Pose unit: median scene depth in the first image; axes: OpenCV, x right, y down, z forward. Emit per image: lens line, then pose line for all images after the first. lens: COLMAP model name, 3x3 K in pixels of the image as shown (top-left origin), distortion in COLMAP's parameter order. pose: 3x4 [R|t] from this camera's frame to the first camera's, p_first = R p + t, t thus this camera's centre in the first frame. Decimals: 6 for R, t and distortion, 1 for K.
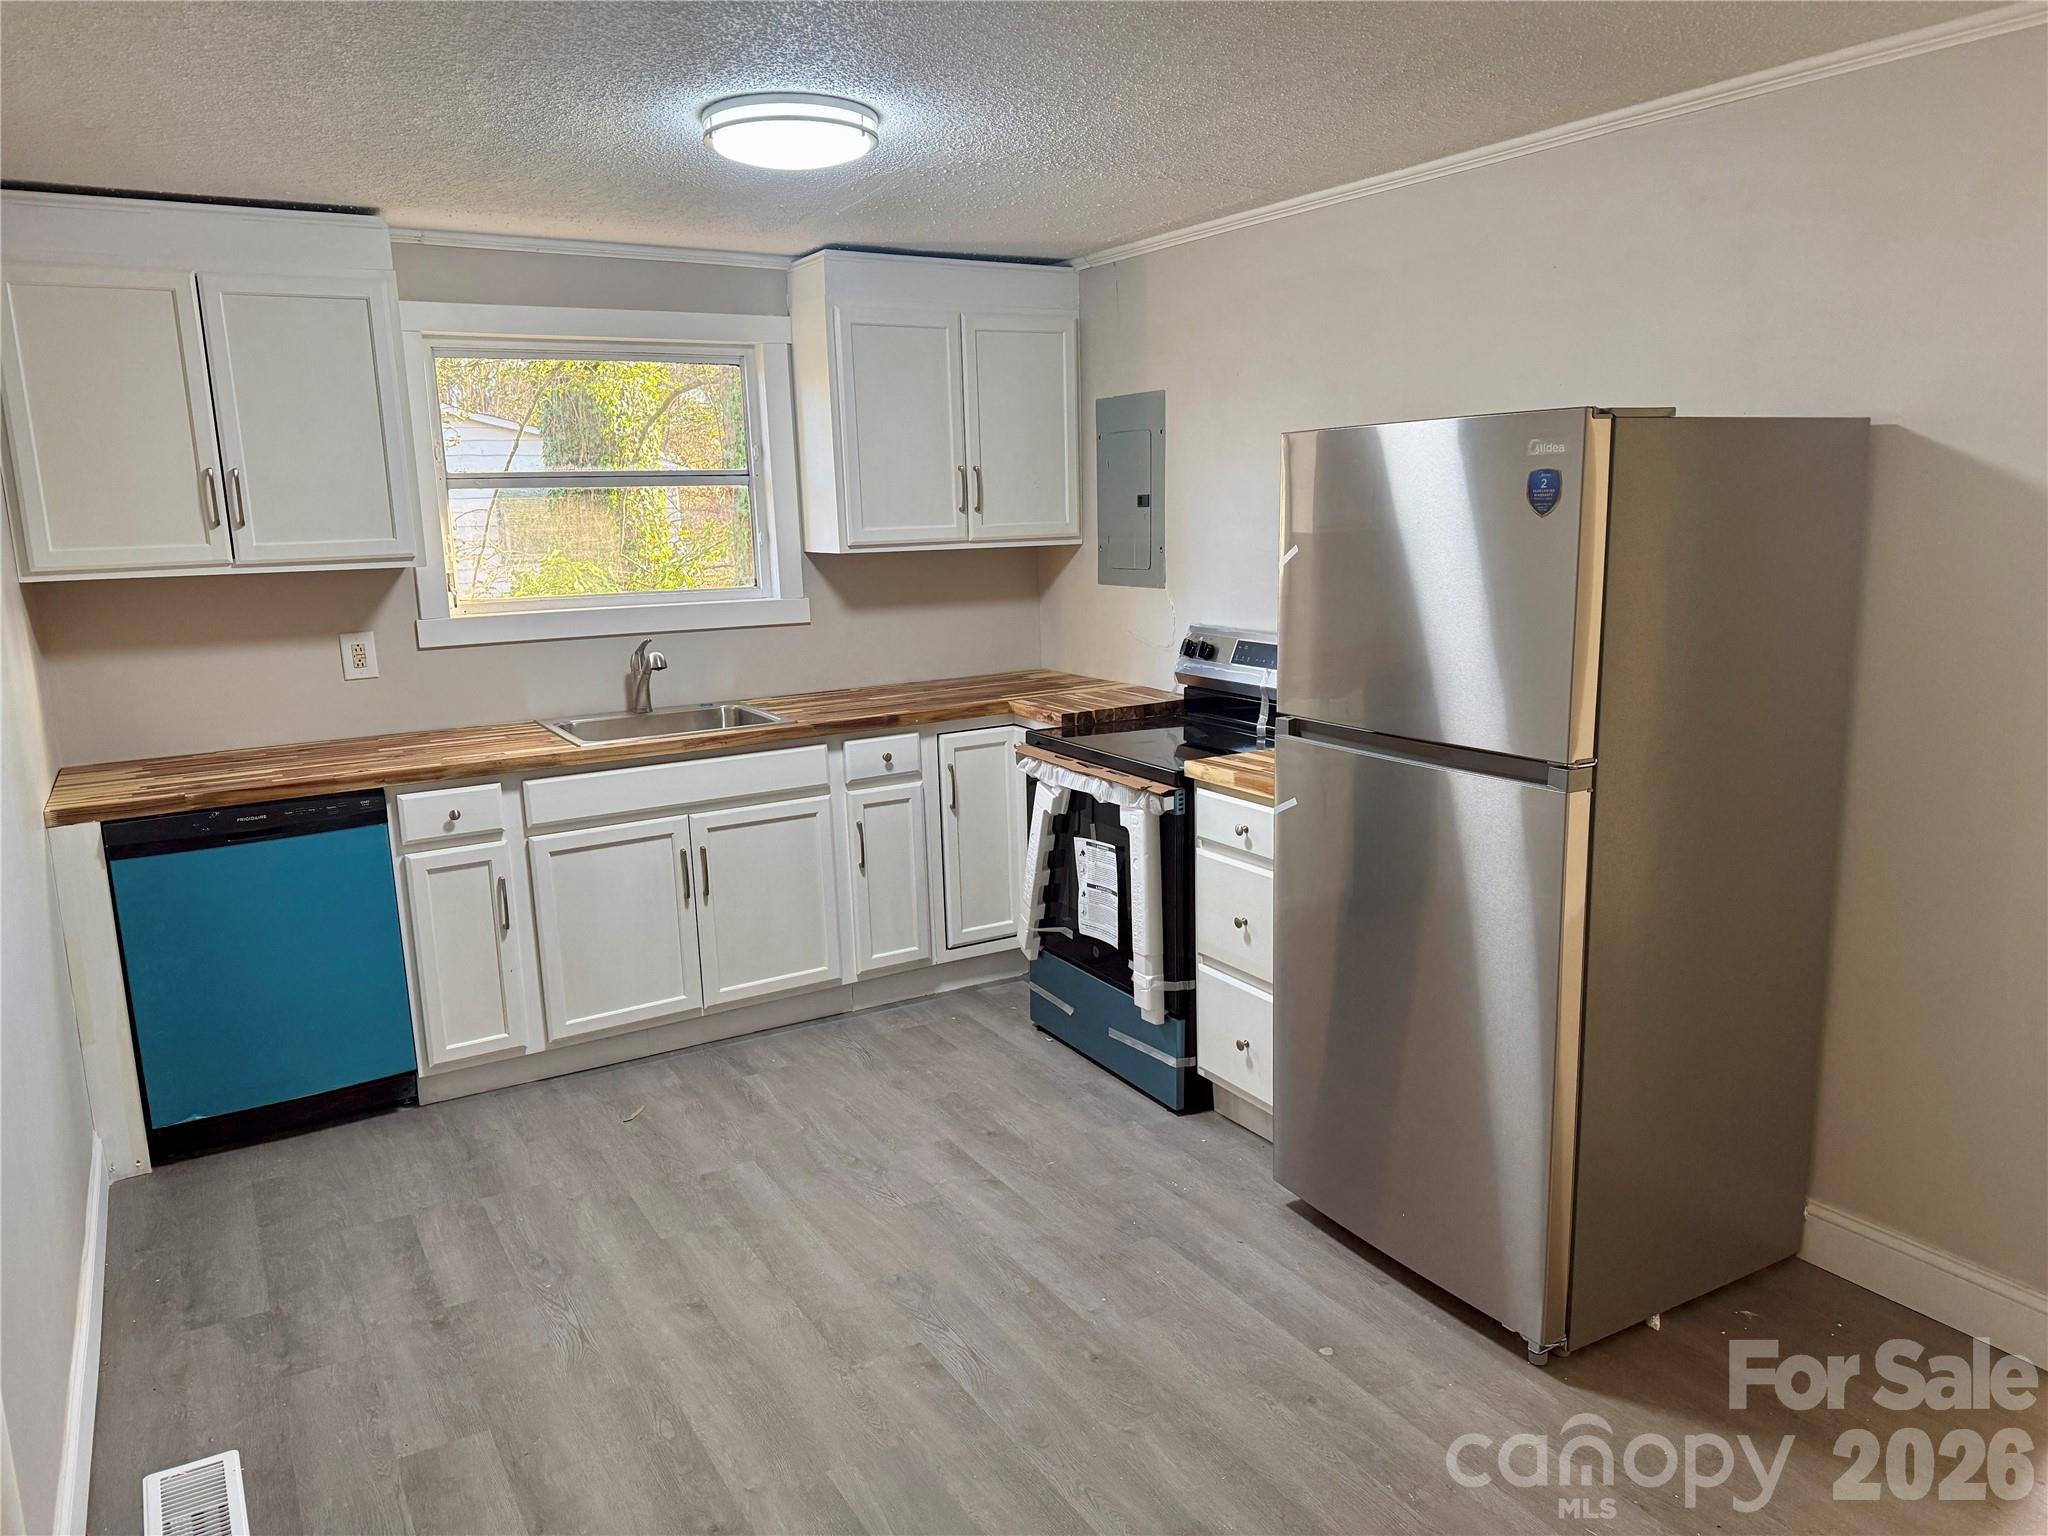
lens RADIAL K [[1434.7, 0, 1024.0], [0, 1434.7, 768.0], [0, 0, 1]] dist [0.000359, -0.001534]
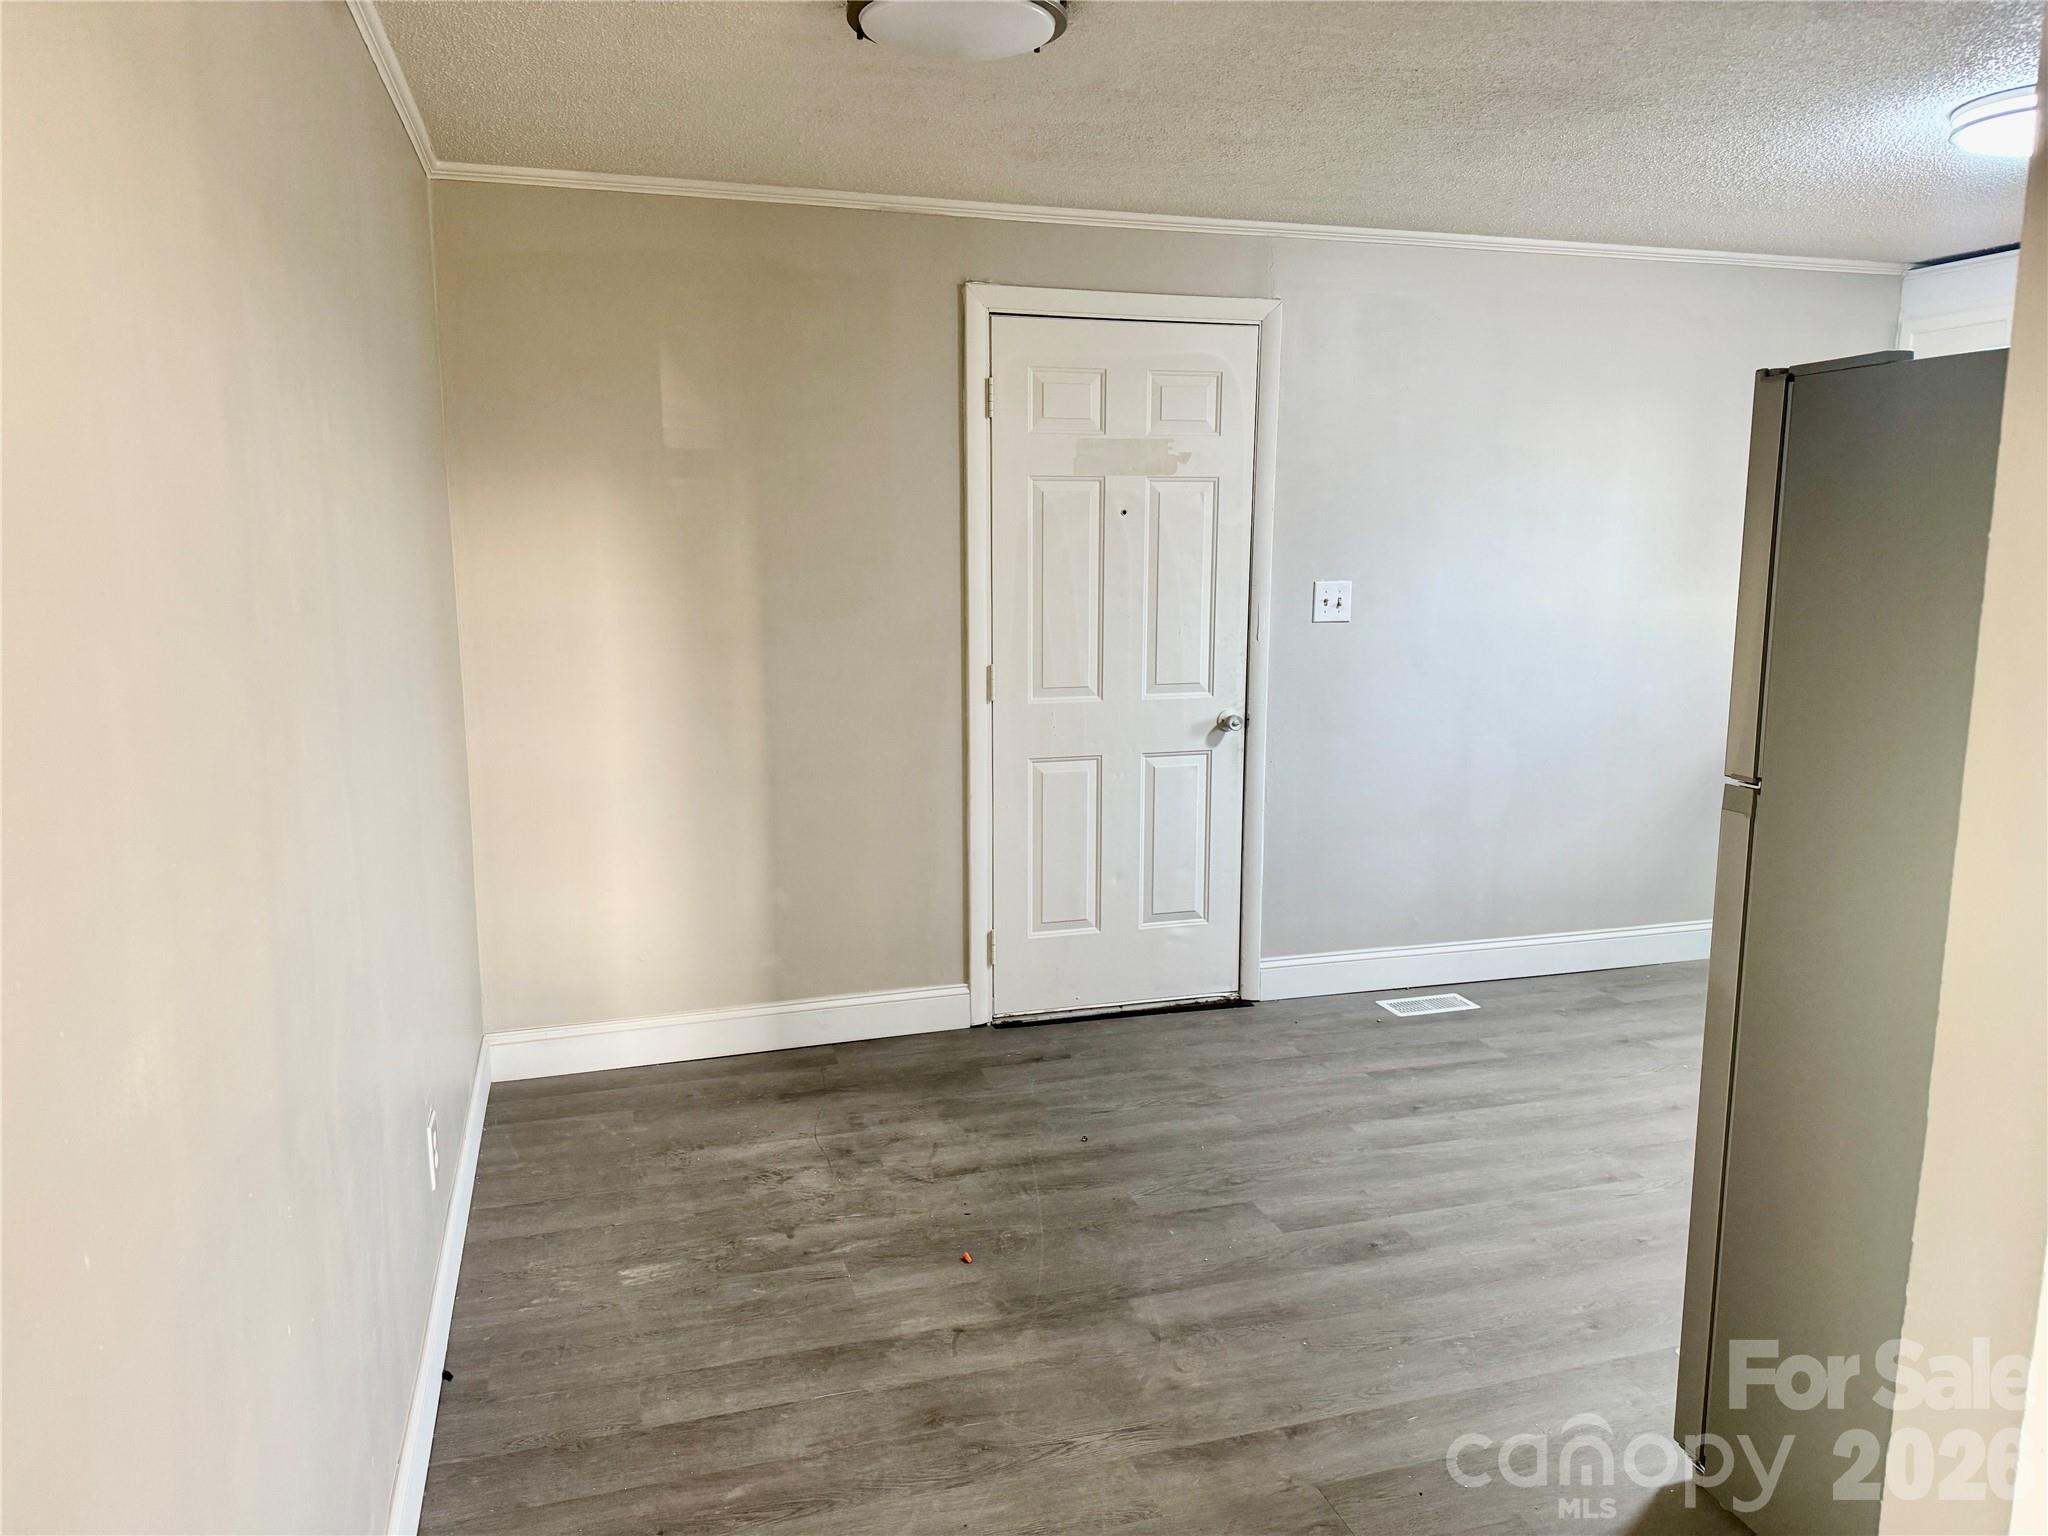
lens RADIAL K [[1434.7, 0, 1024.0], [0, 1434.7, 768.0], [0, 0, 1]] dist [0.000359, -0.001534]
pose [[-0.228407, 0.185108, -0.955806, 1.233467], [-0.175387, 0.957872, 0.227420, -0.123351], [0.957638, 0.219580, -0.186319, 0.700834]]
